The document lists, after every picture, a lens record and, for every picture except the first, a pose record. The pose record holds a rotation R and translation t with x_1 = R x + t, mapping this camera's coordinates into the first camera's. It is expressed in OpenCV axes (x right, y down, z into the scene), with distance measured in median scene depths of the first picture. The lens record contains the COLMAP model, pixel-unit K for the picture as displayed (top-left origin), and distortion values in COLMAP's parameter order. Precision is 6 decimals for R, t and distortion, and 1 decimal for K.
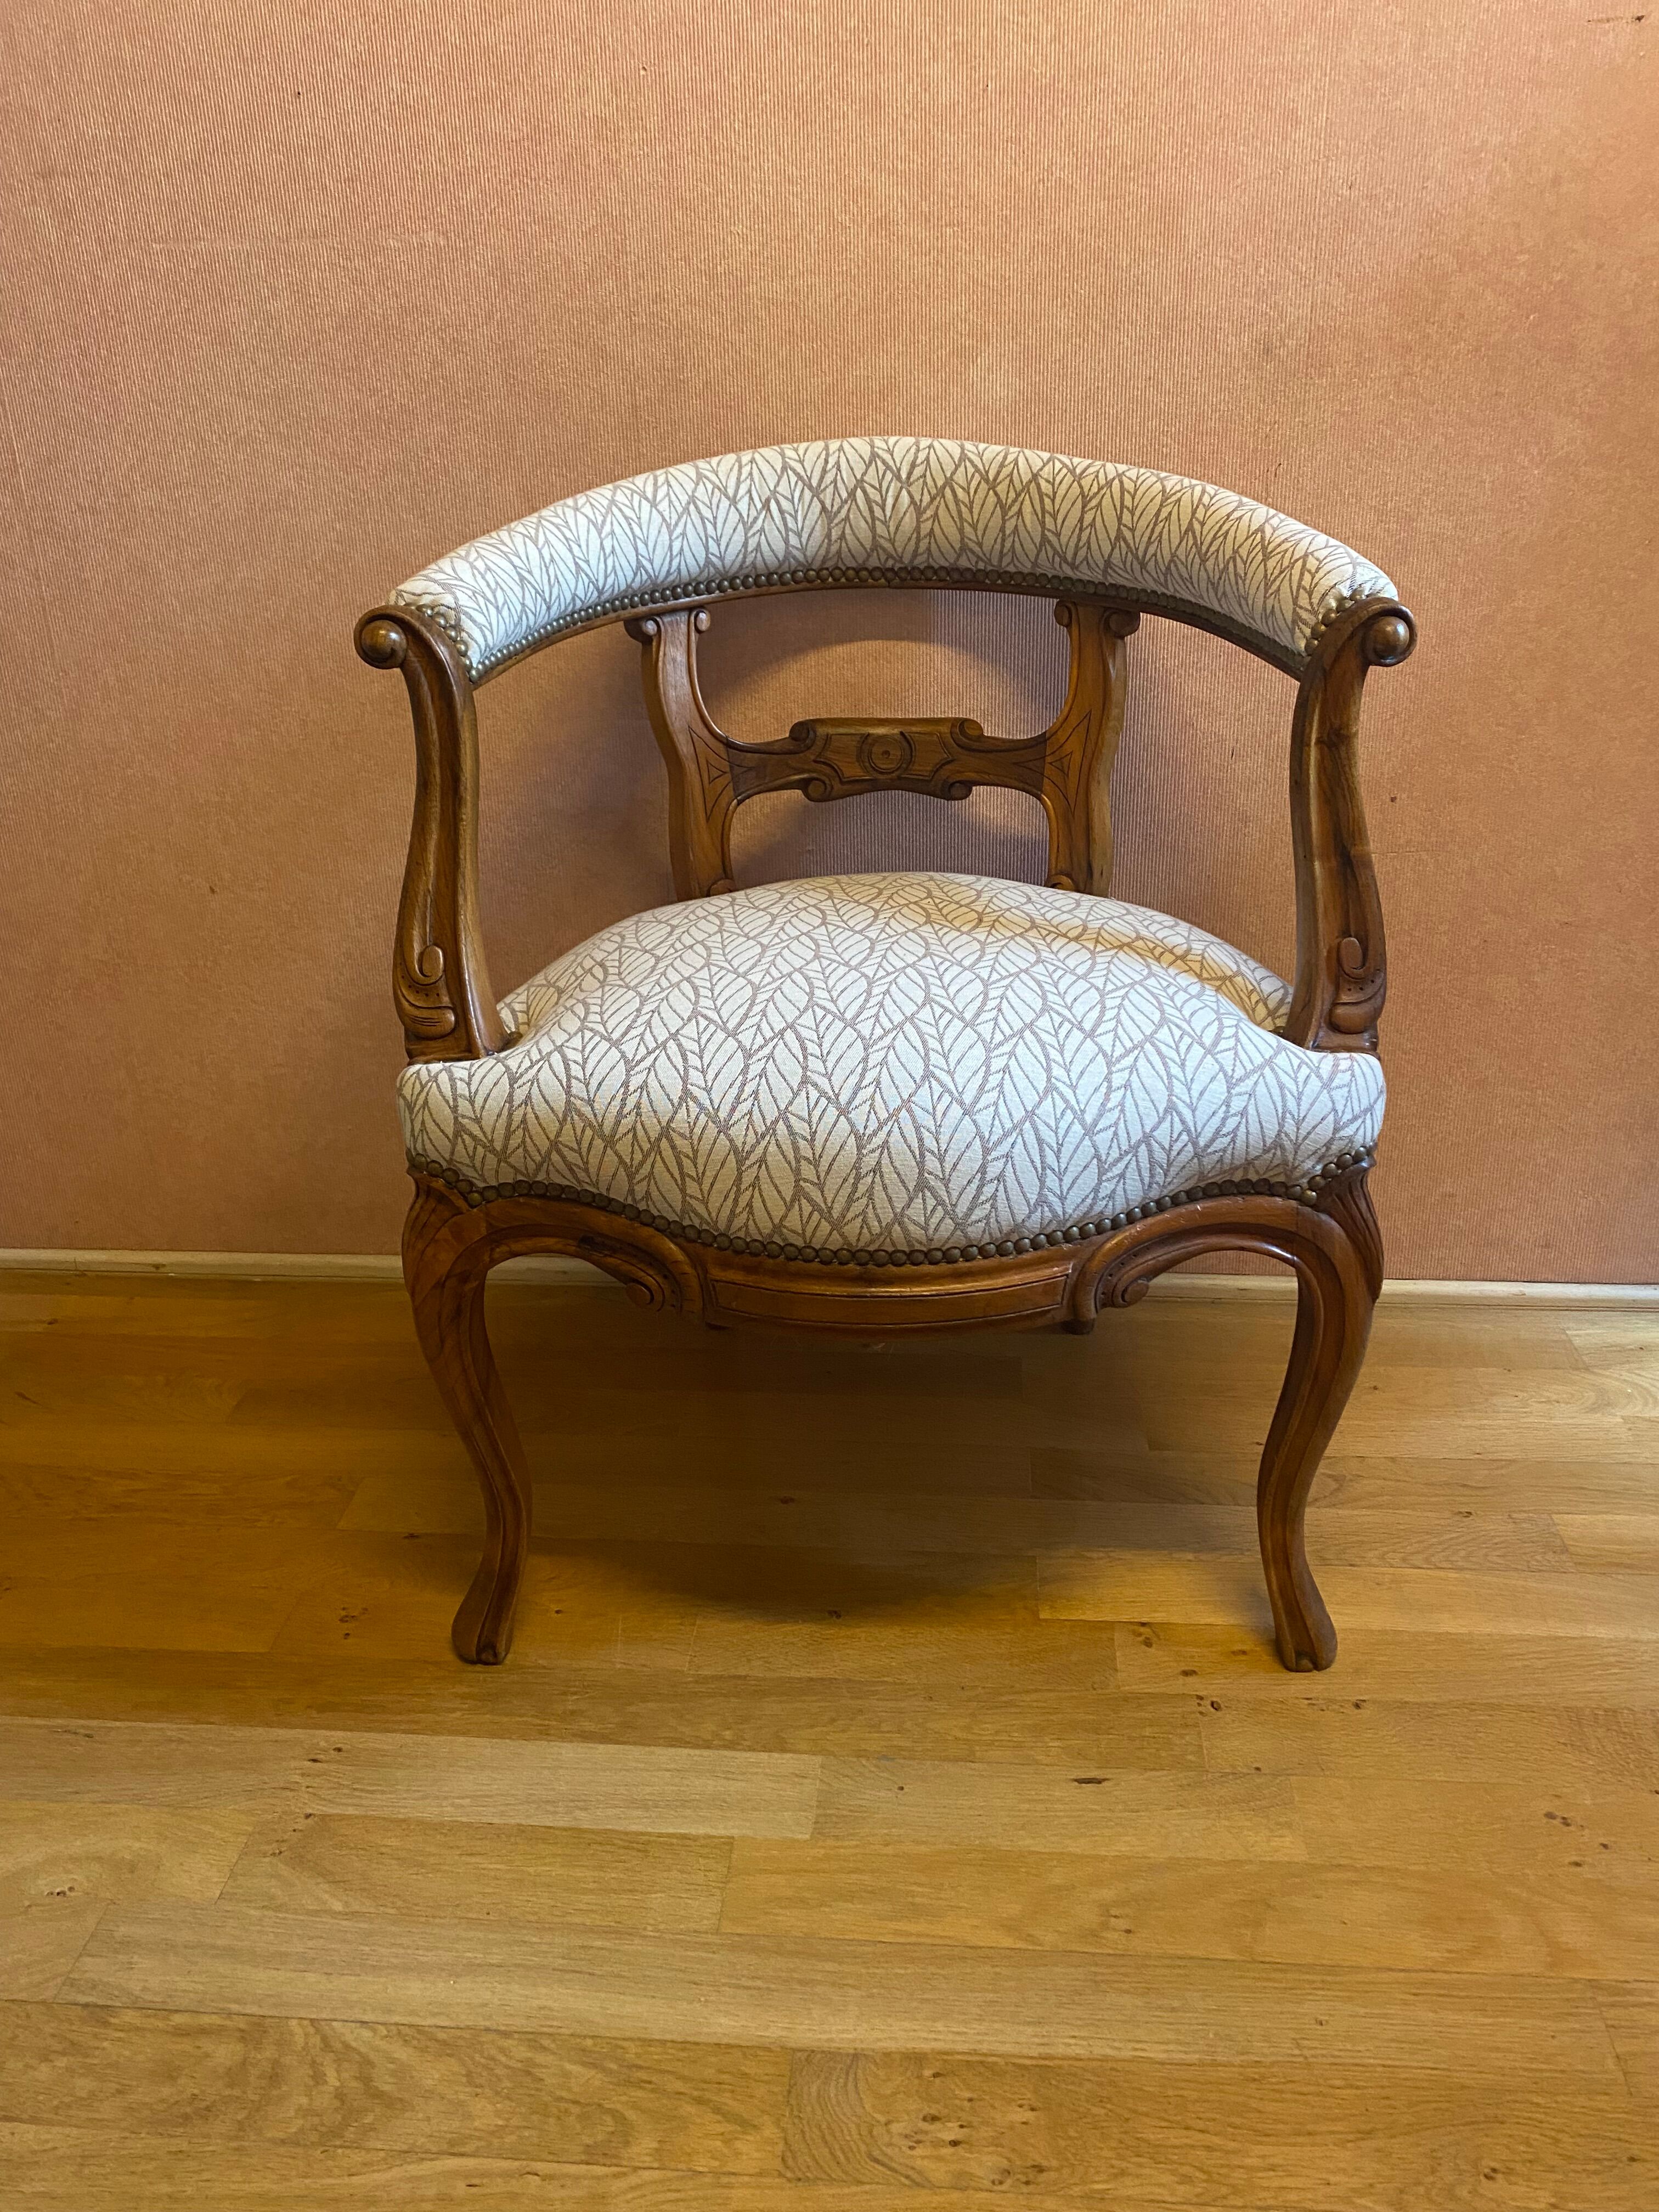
lens RADIAL K [[1705.0, 0, 841.0], [0, 1705.0, 1076.2], [0, 0, 1]] dist [0.008727, -0.007011]
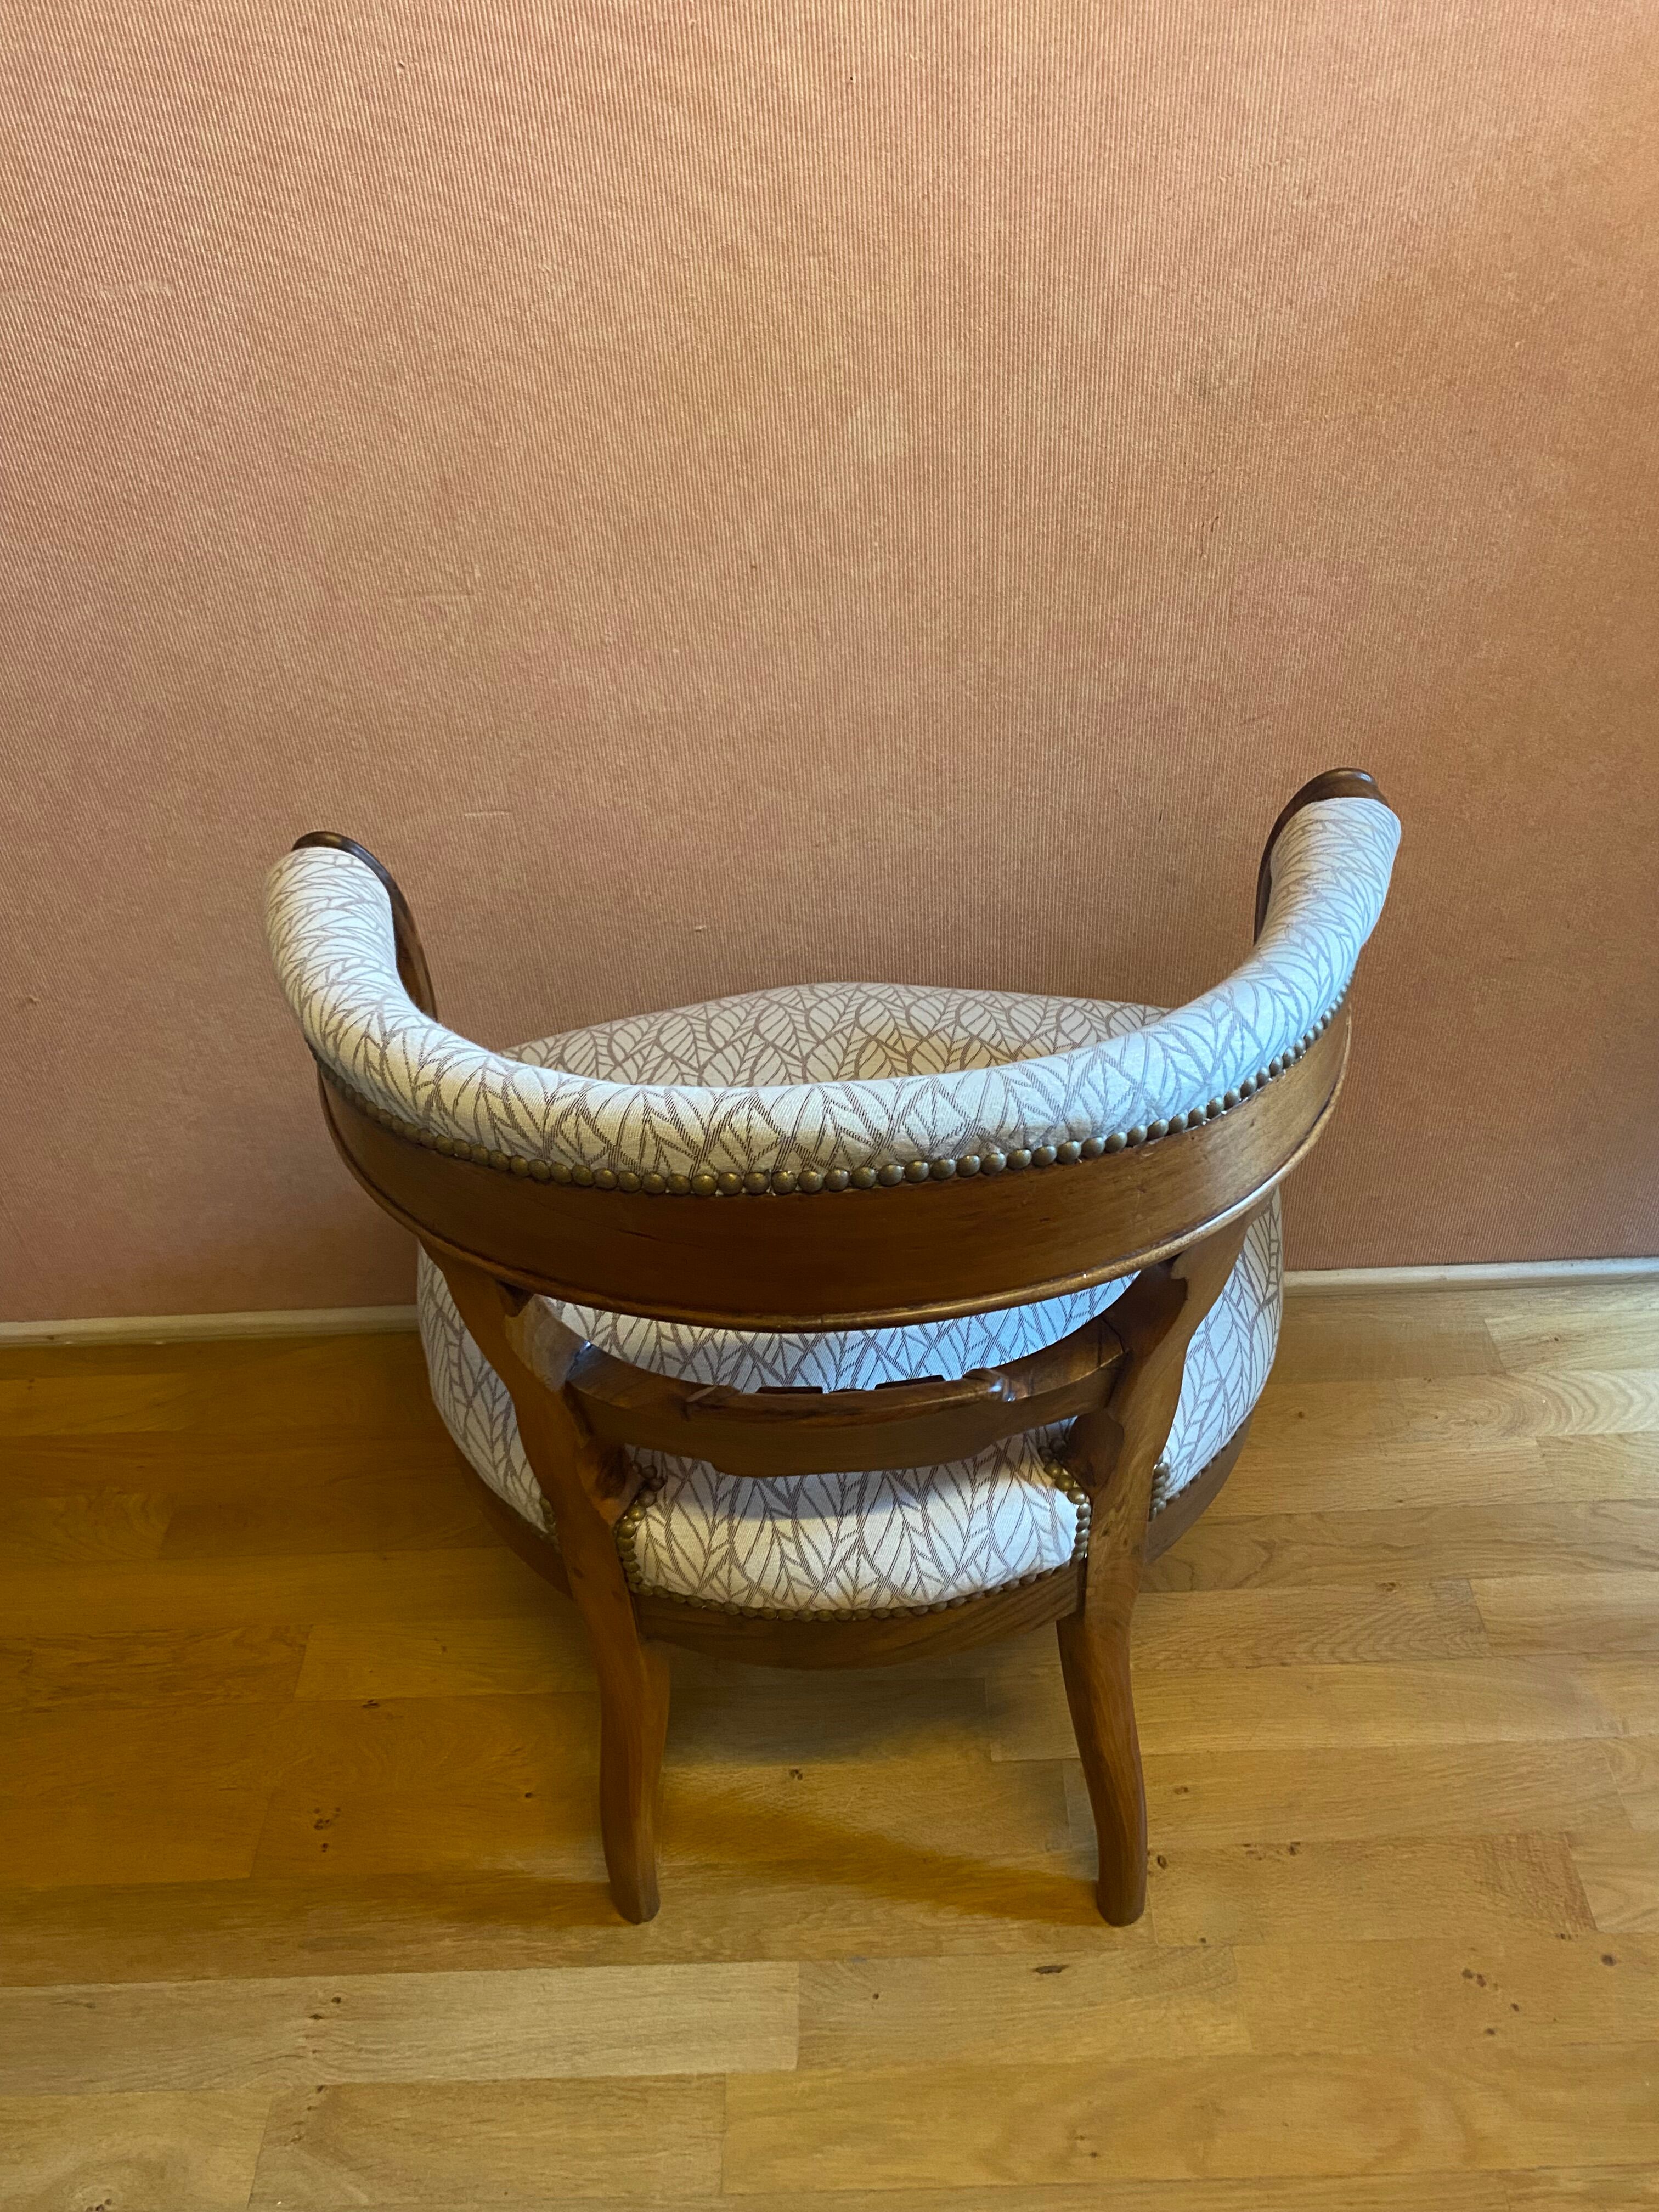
lens RADIAL K [[1705.0, 0, 849.4], [0, 1705.0, 1095.5], [0, 0, 1]] dist [0.008727, -0.007011]
pose [[0.995152, -0.081158, 0.055550, 0.004044], [0.060756, 0.951473, 0.301676, -0.365551], [-0.077338, -0.296838, 0.951791, 0.122556]]
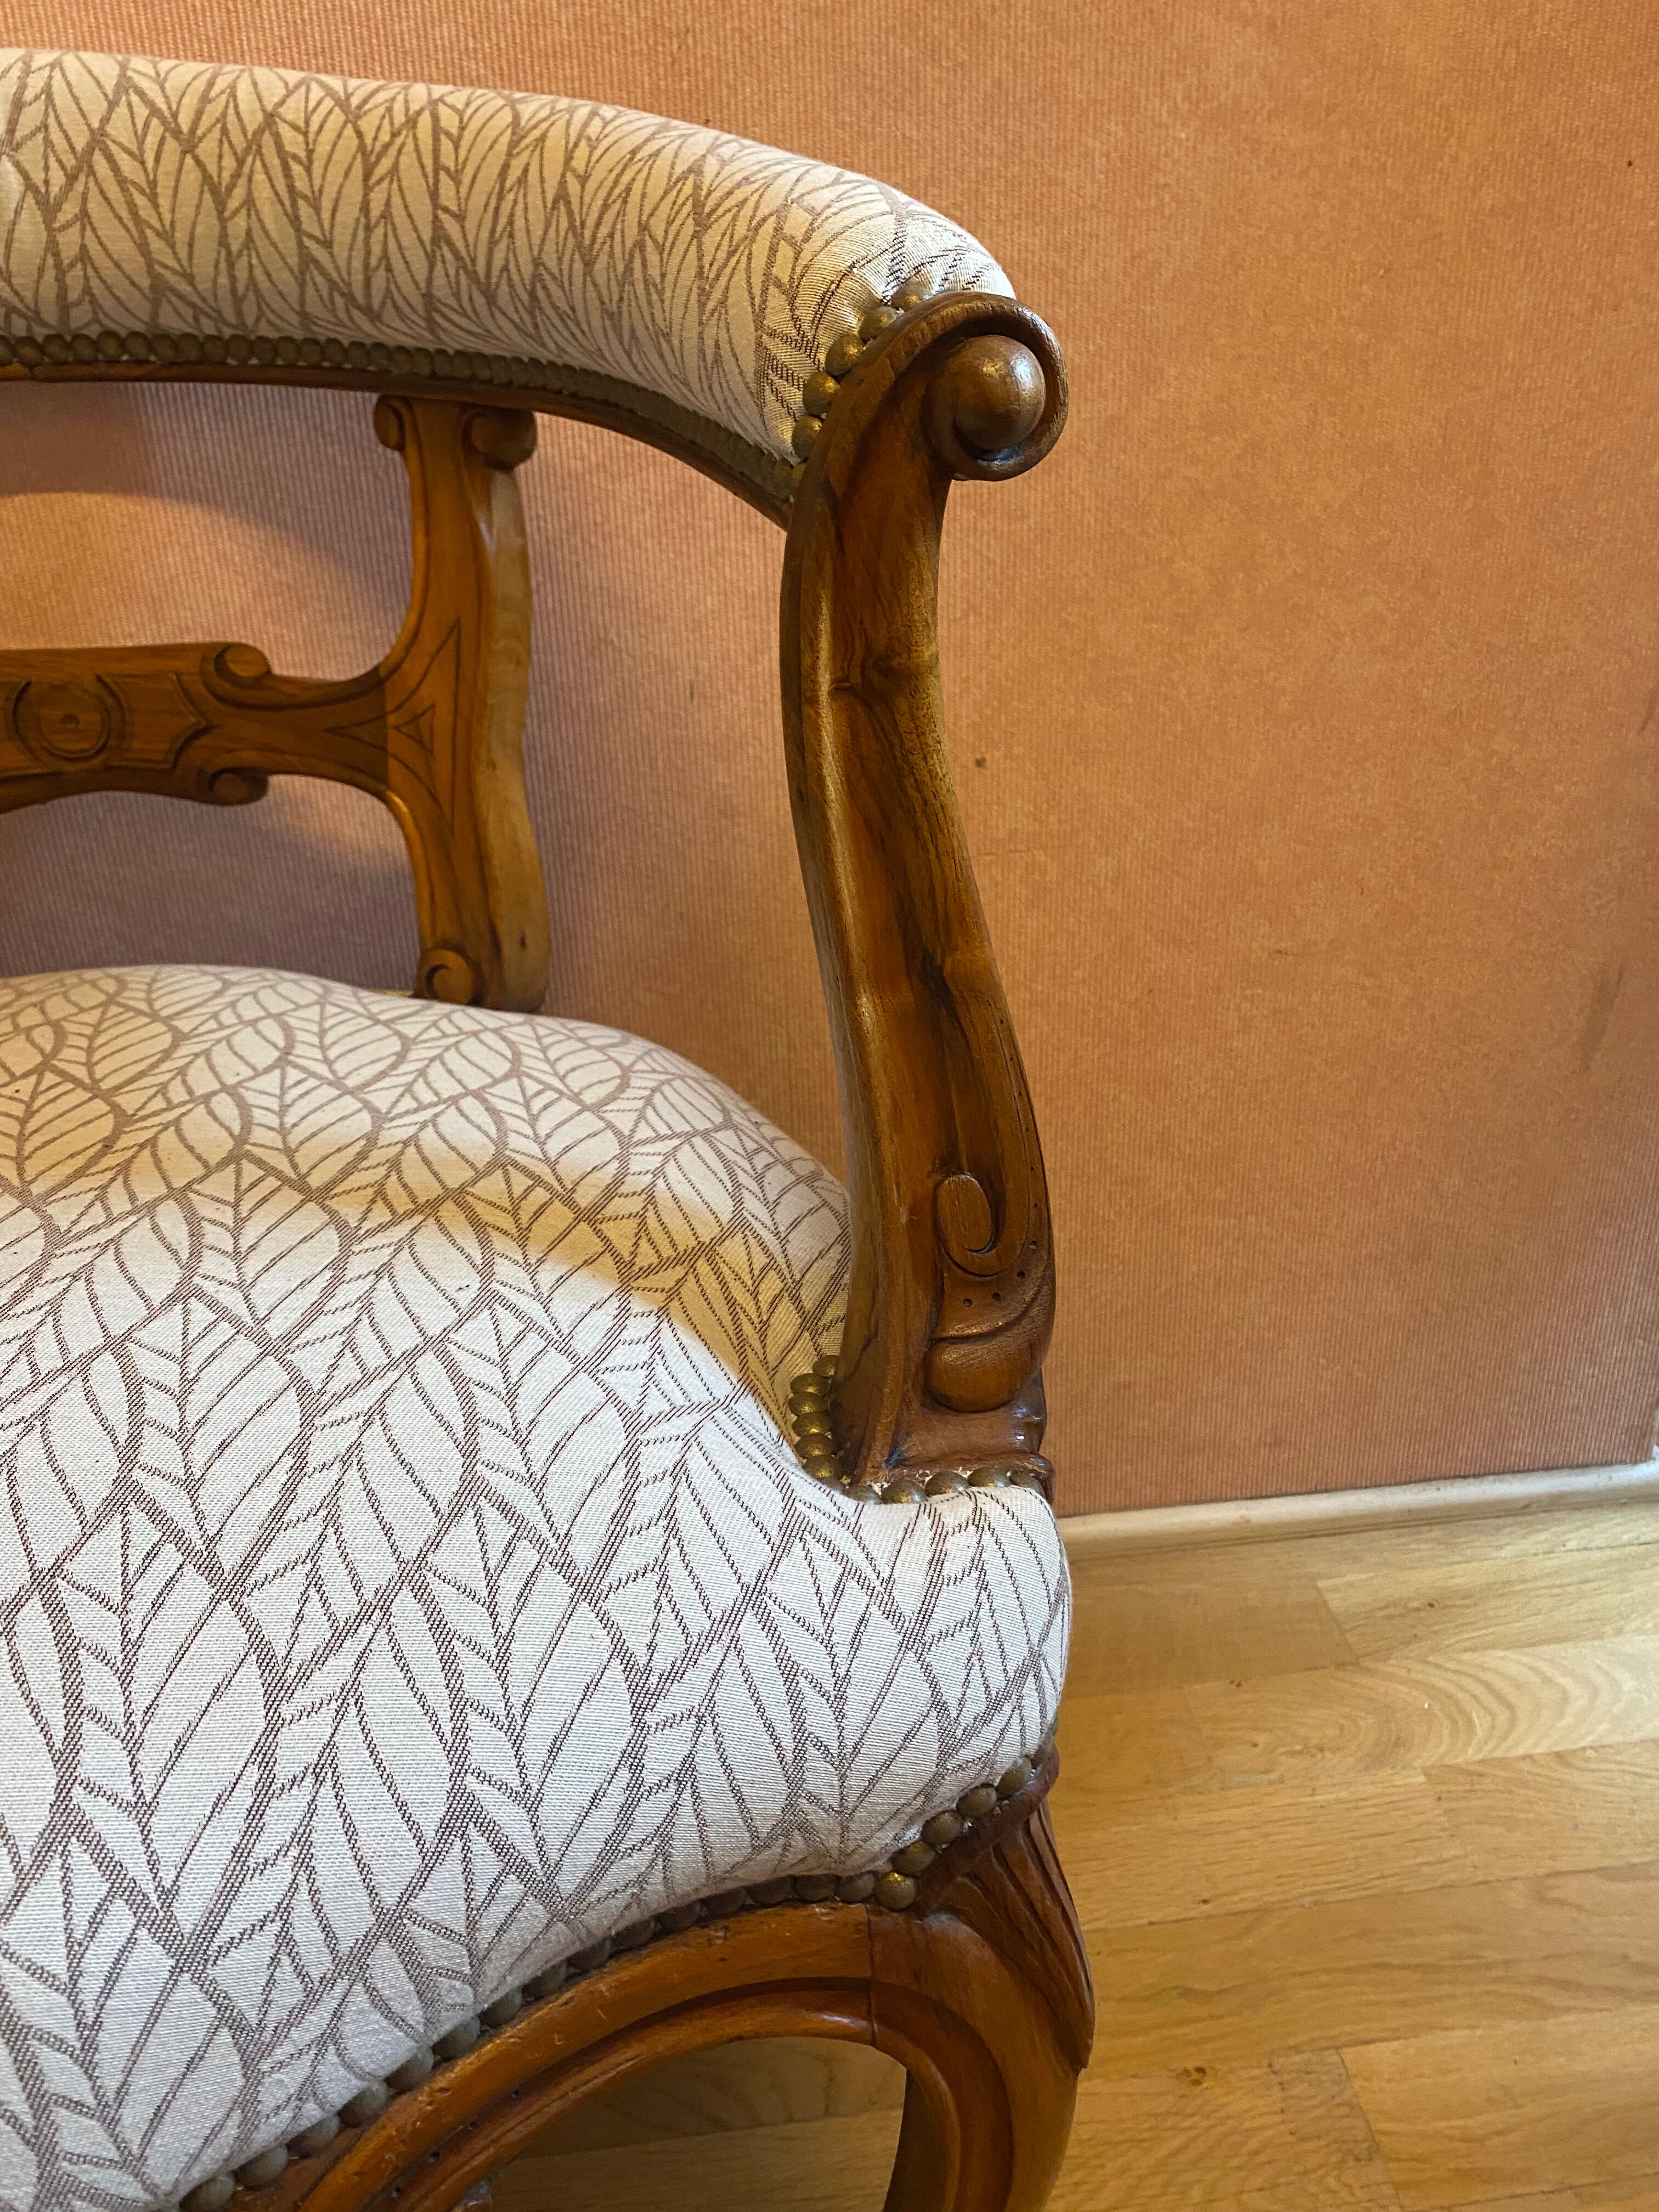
lens RADIAL K [[1705.0, 0, 838.5], [0, 1705.0, 1081.0], [0, 0, 1]] dist [0.008727, -0.007011]
pose [[0.980557, -0.090012, 0.174371, 0.187765], [0.081100, 0.995041, 0.057590, -0.102837], [-0.178690, -0.042329, 0.982995, 0.497317]]
